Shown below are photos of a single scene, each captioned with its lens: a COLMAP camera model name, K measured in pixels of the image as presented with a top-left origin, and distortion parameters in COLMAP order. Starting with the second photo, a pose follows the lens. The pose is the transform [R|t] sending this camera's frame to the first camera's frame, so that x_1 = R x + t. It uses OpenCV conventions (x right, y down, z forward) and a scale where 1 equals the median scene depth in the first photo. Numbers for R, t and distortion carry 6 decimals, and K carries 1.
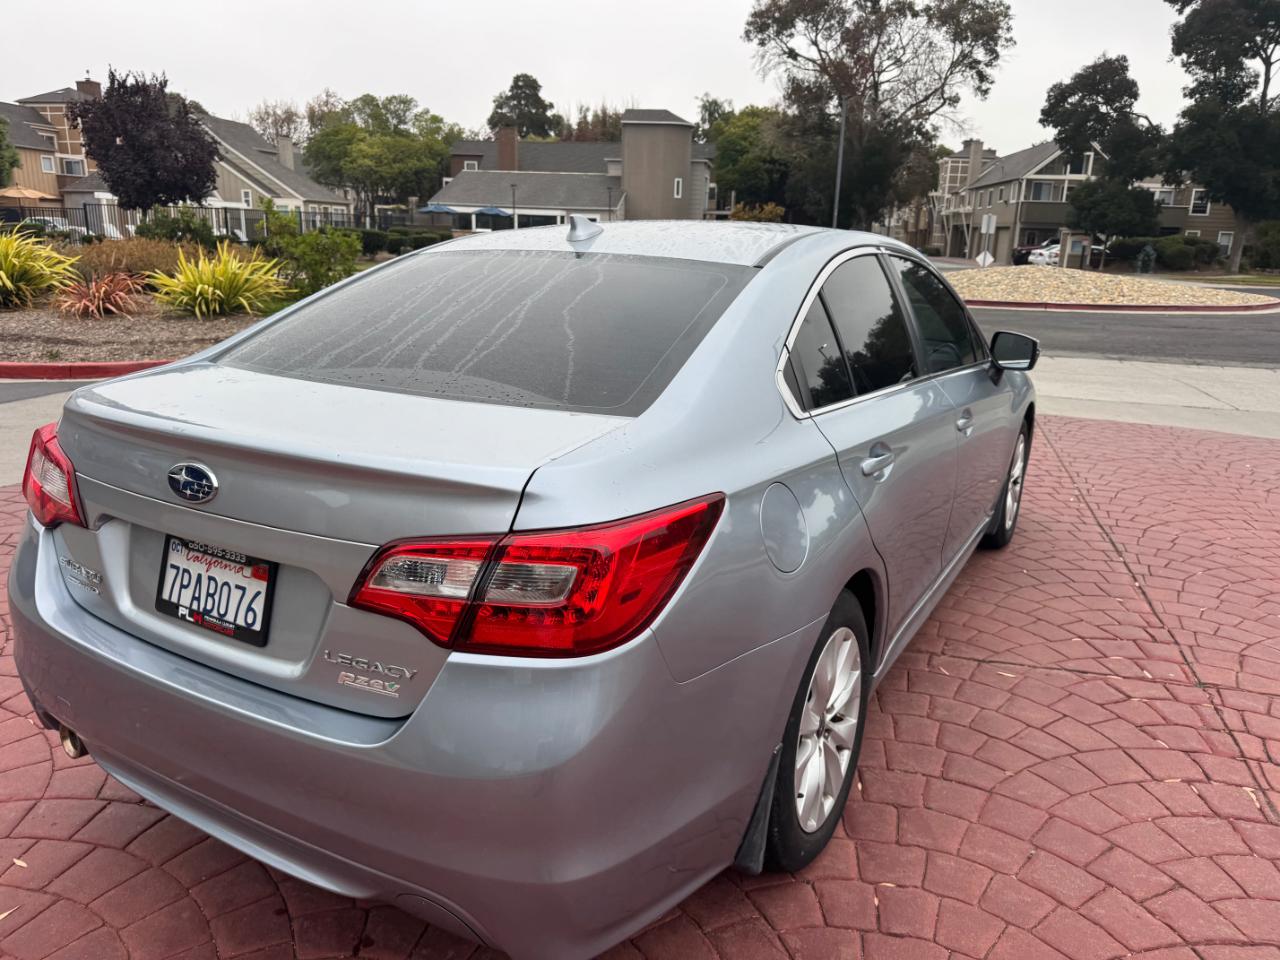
lens RADIAL K [[912.2, 0, 635.2], [0, 912.2, 468.5], [0, 0, 1]] dist [0.032289, -0.037127]
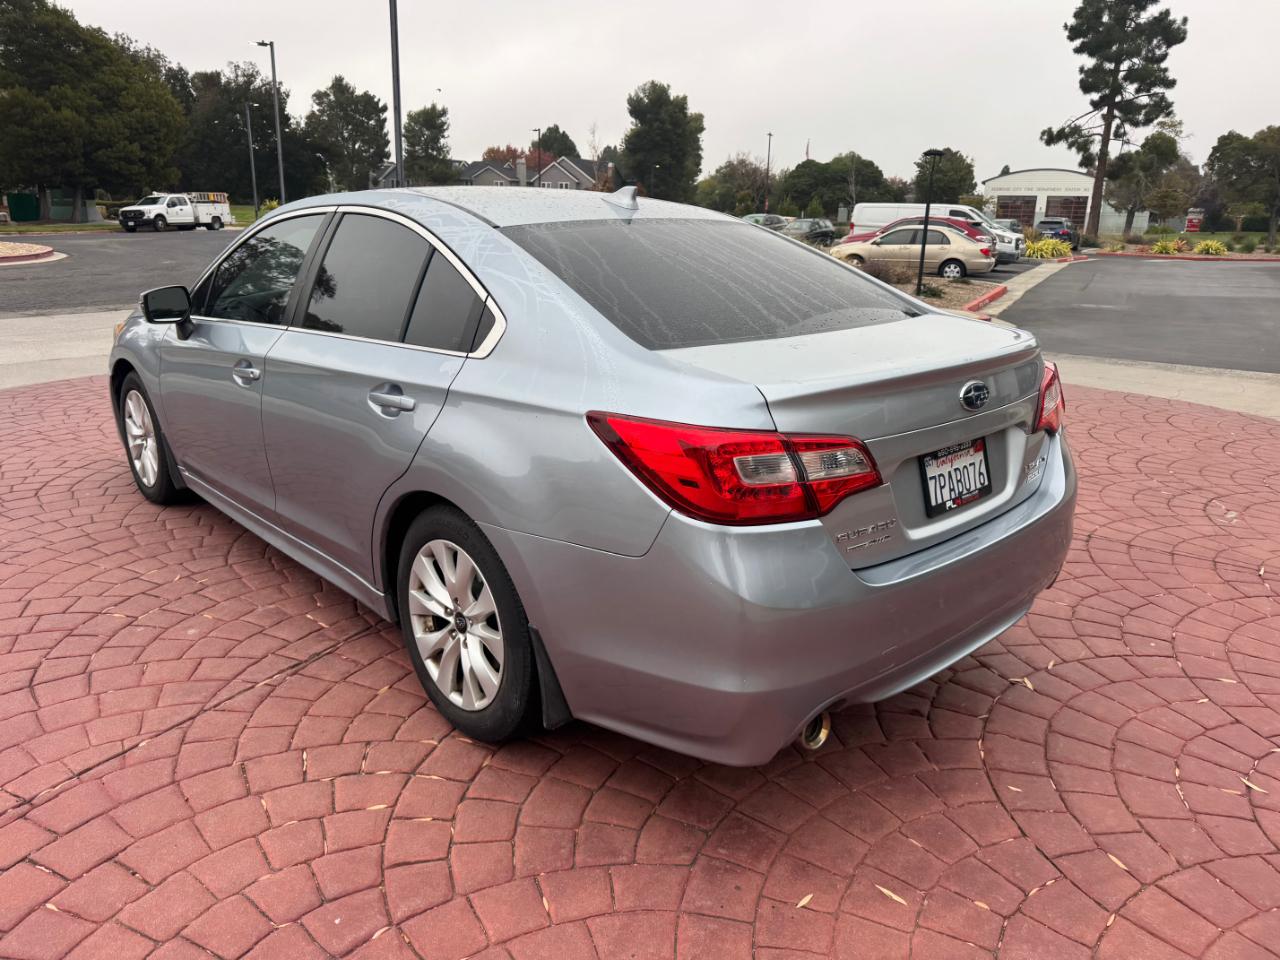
lens RADIAL K [[912.2, 0, 607.9], [0, 912.2, 460.0], [0, 0, 1]] dist [0.032289, -0.037127]
pose [[0.285910, -0.262377, 0.921636, -0.257246], [0.221178, 0.953884, 0.202944, -0.038895], [-0.932382, 0.145822, 0.330757, 0.143805]]
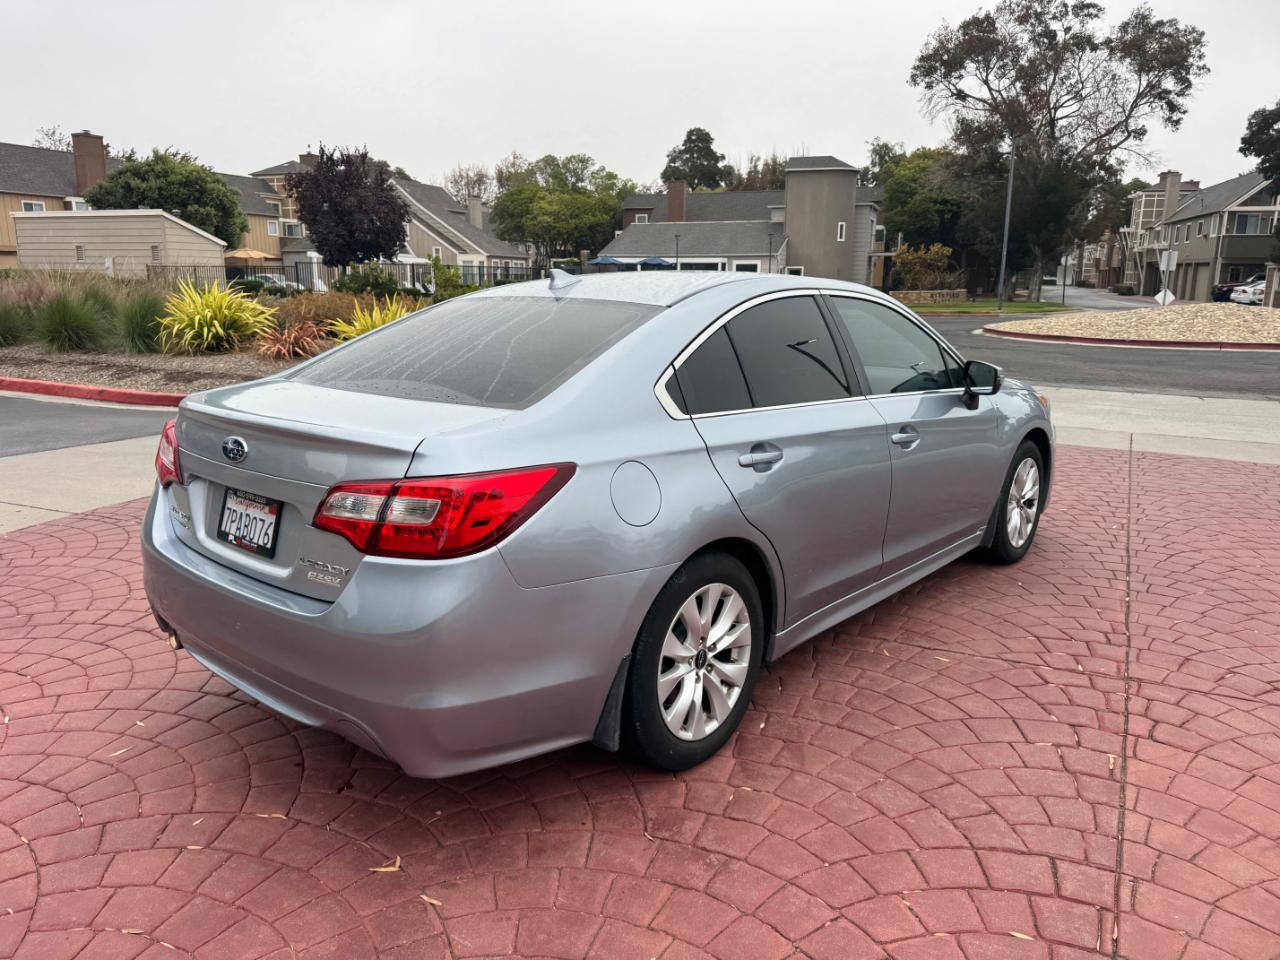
lens RADIAL K [[912.2, 0, 633.3], [0, 912.2, 463.5], [0, 0, 1]] dist [0.032289, -0.037127]
pose [[0.982230, 0.017549, -0.186859, 0.061286], [-0.027434, 0.998350, -0.050450, 0.013094], [0.185665, 0.054680, 0.981091, -0.050583]]
